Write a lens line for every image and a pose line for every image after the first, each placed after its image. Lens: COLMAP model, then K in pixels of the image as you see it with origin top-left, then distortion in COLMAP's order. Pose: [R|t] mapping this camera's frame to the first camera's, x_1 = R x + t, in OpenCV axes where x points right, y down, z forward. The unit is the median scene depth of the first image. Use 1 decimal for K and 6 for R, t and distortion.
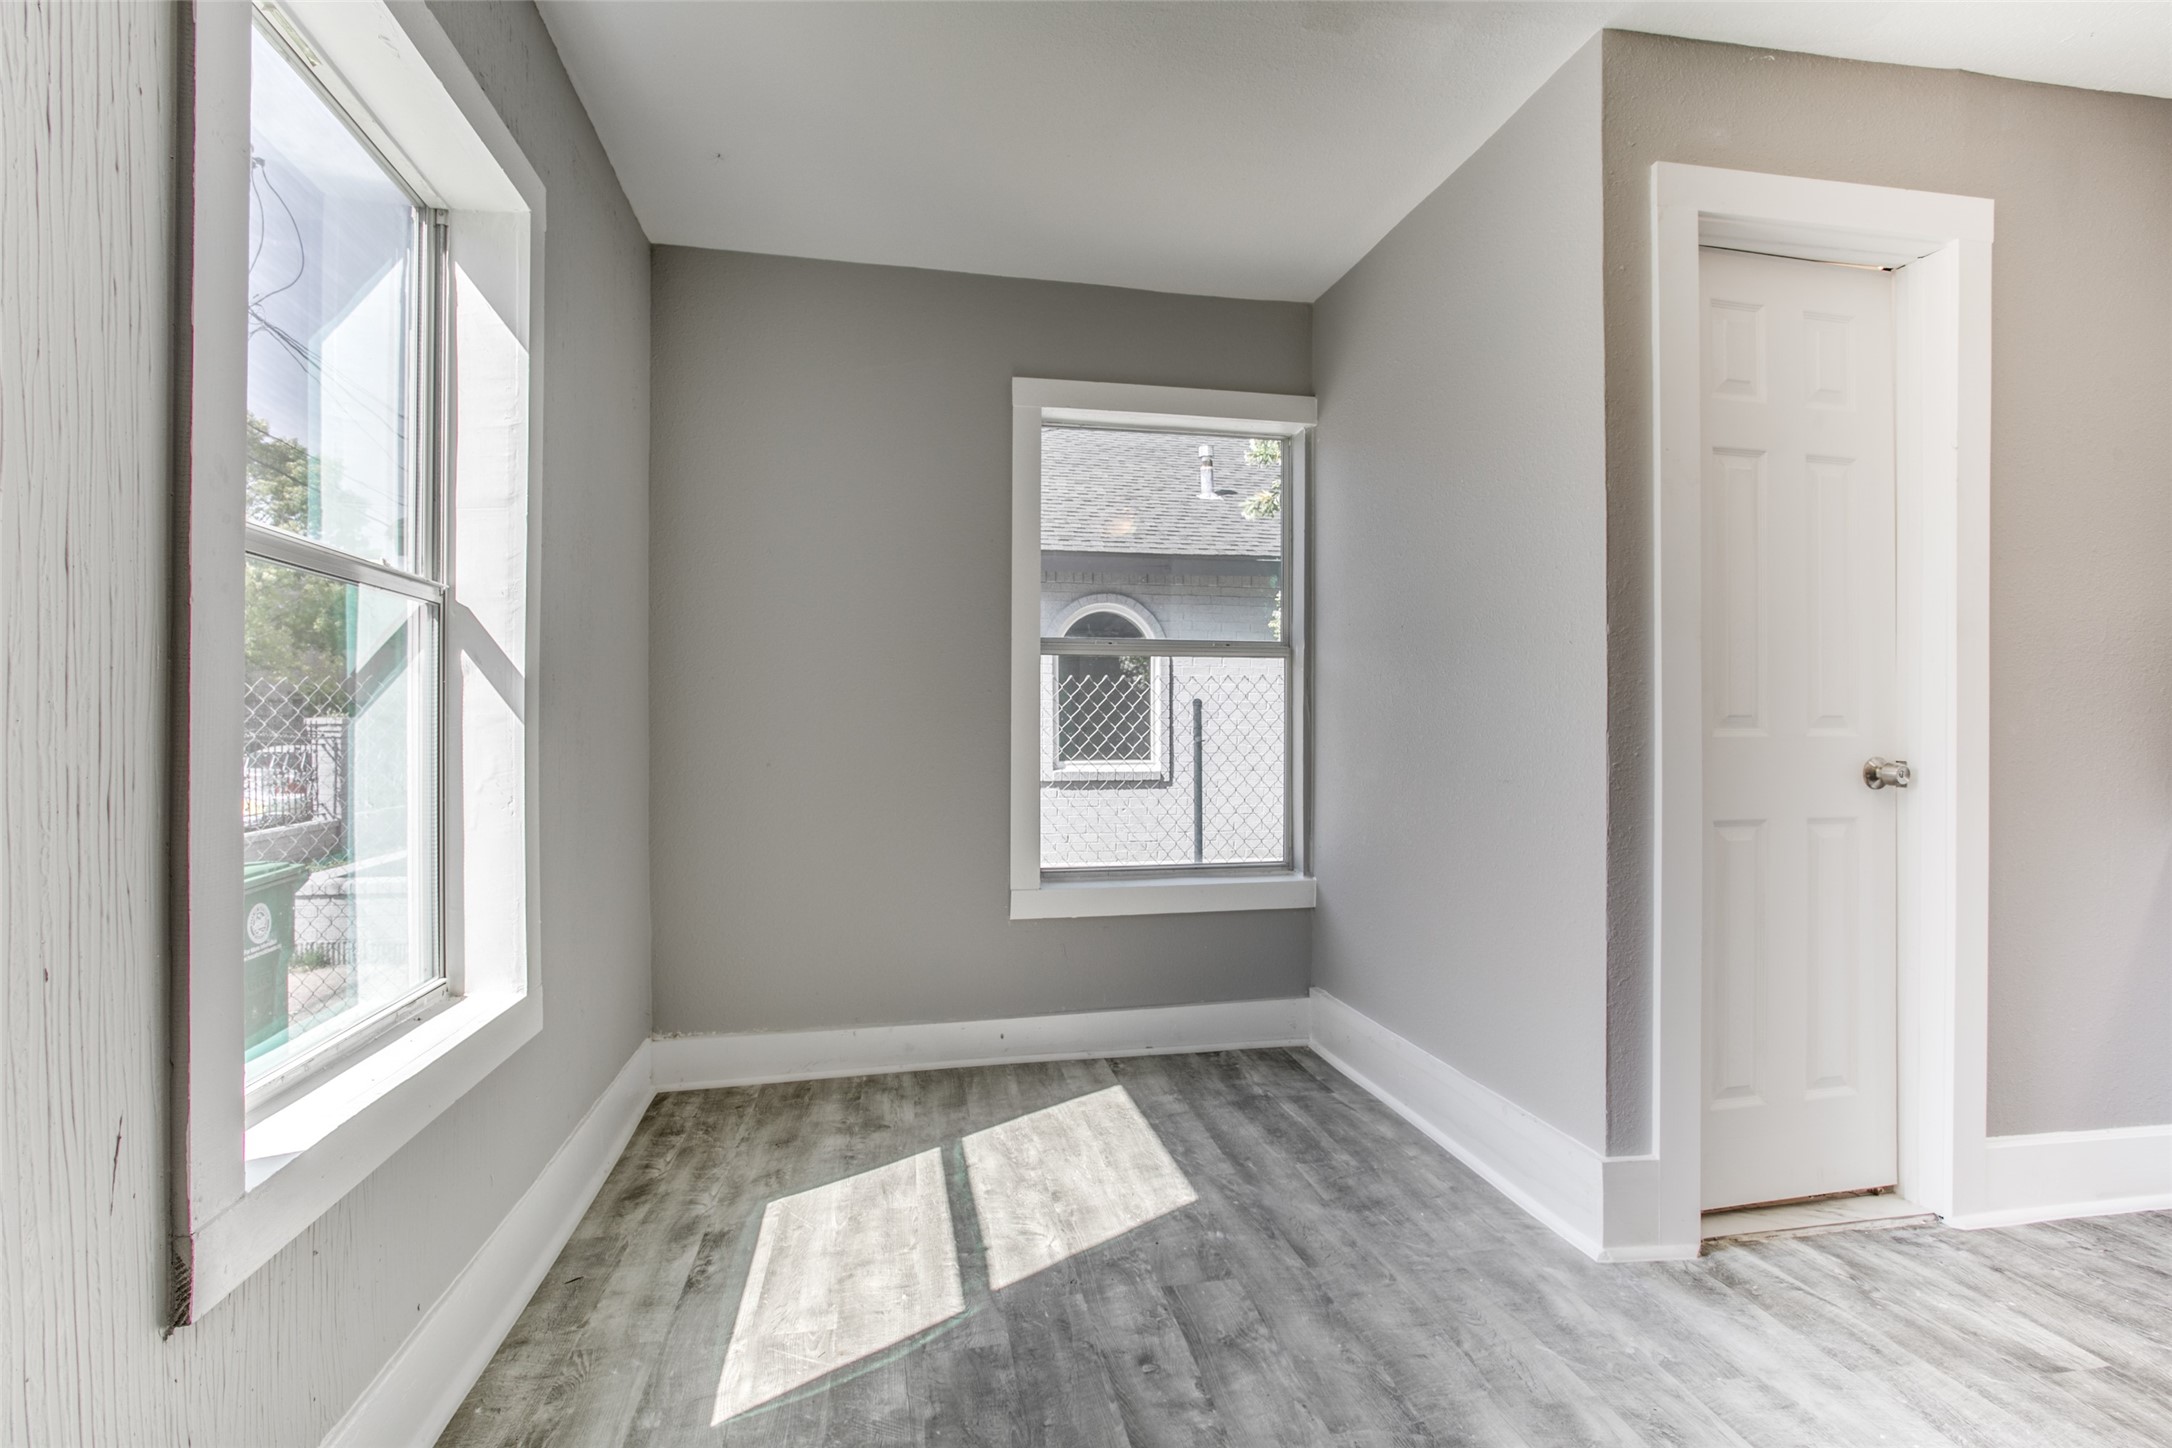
lens RADIAL K [[1055.8, 0, 1085.8], [0, 1055.8, 721.4], [0, 0, 1]] dist [-0.027336, 0.013713]
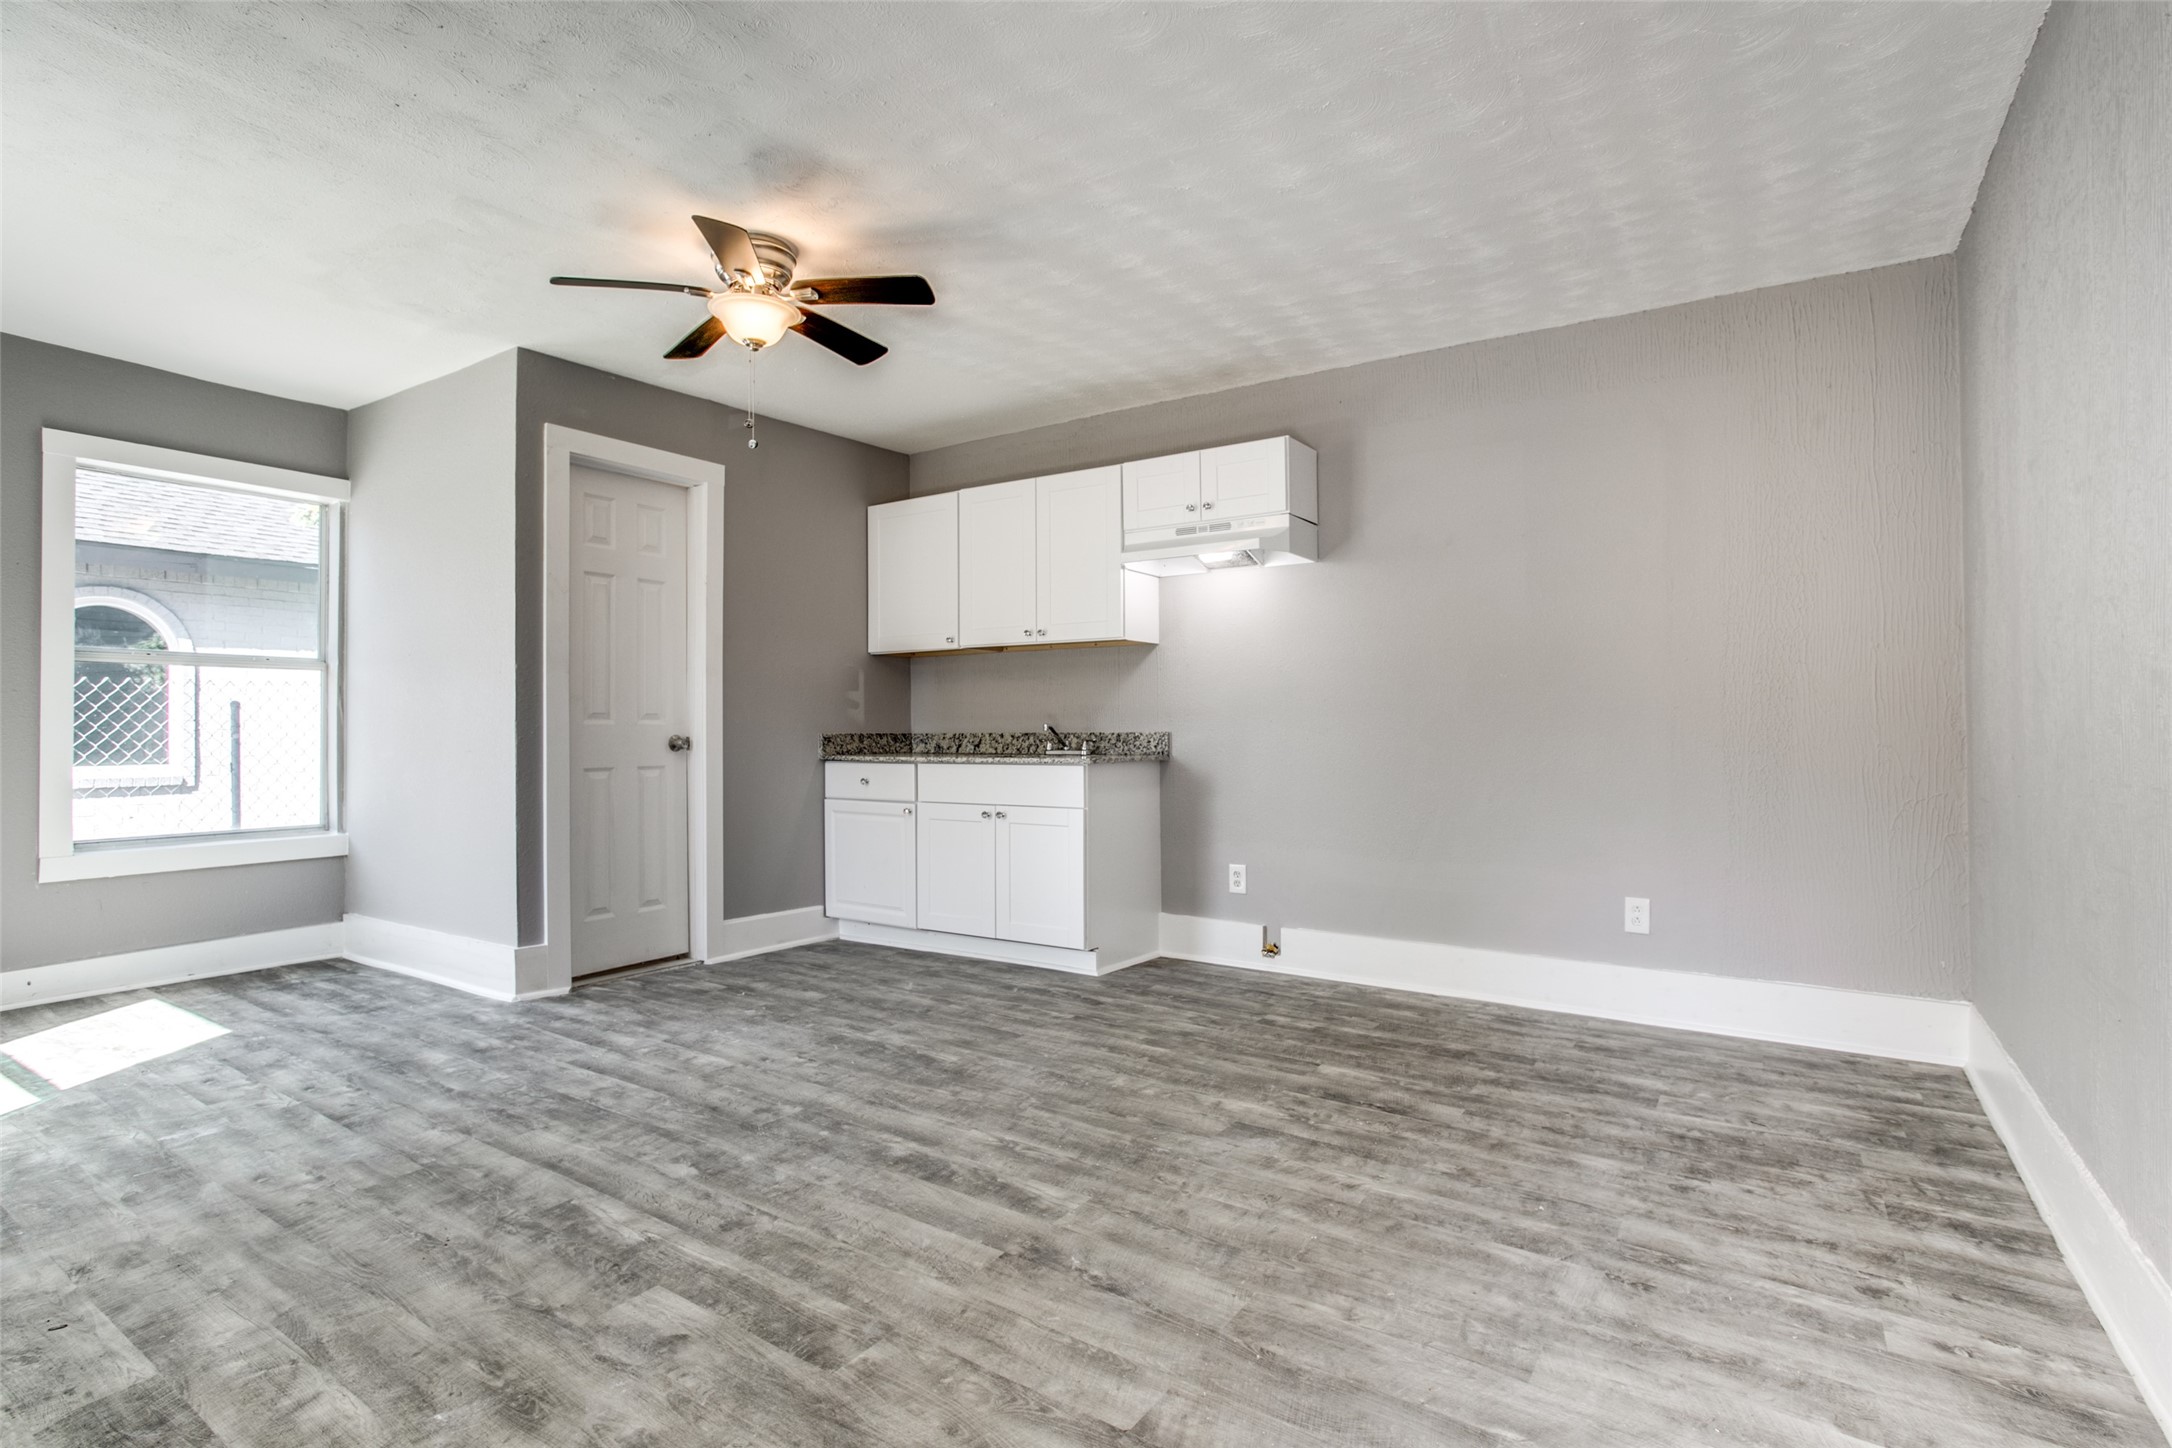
lens RADIAL K [[1055.8, 0, 1073.9], [0, 1055.8, 723.4], [0, 0, 1]] dist [-0.027336, 0.013713]
pose [[0.703988, 0.002742, 0.710206, -0.091535], [0.002644, 0.999976, -0.006481, 0.020419], [-0.710207, 0.006440, 0.703964, -0.699303]]
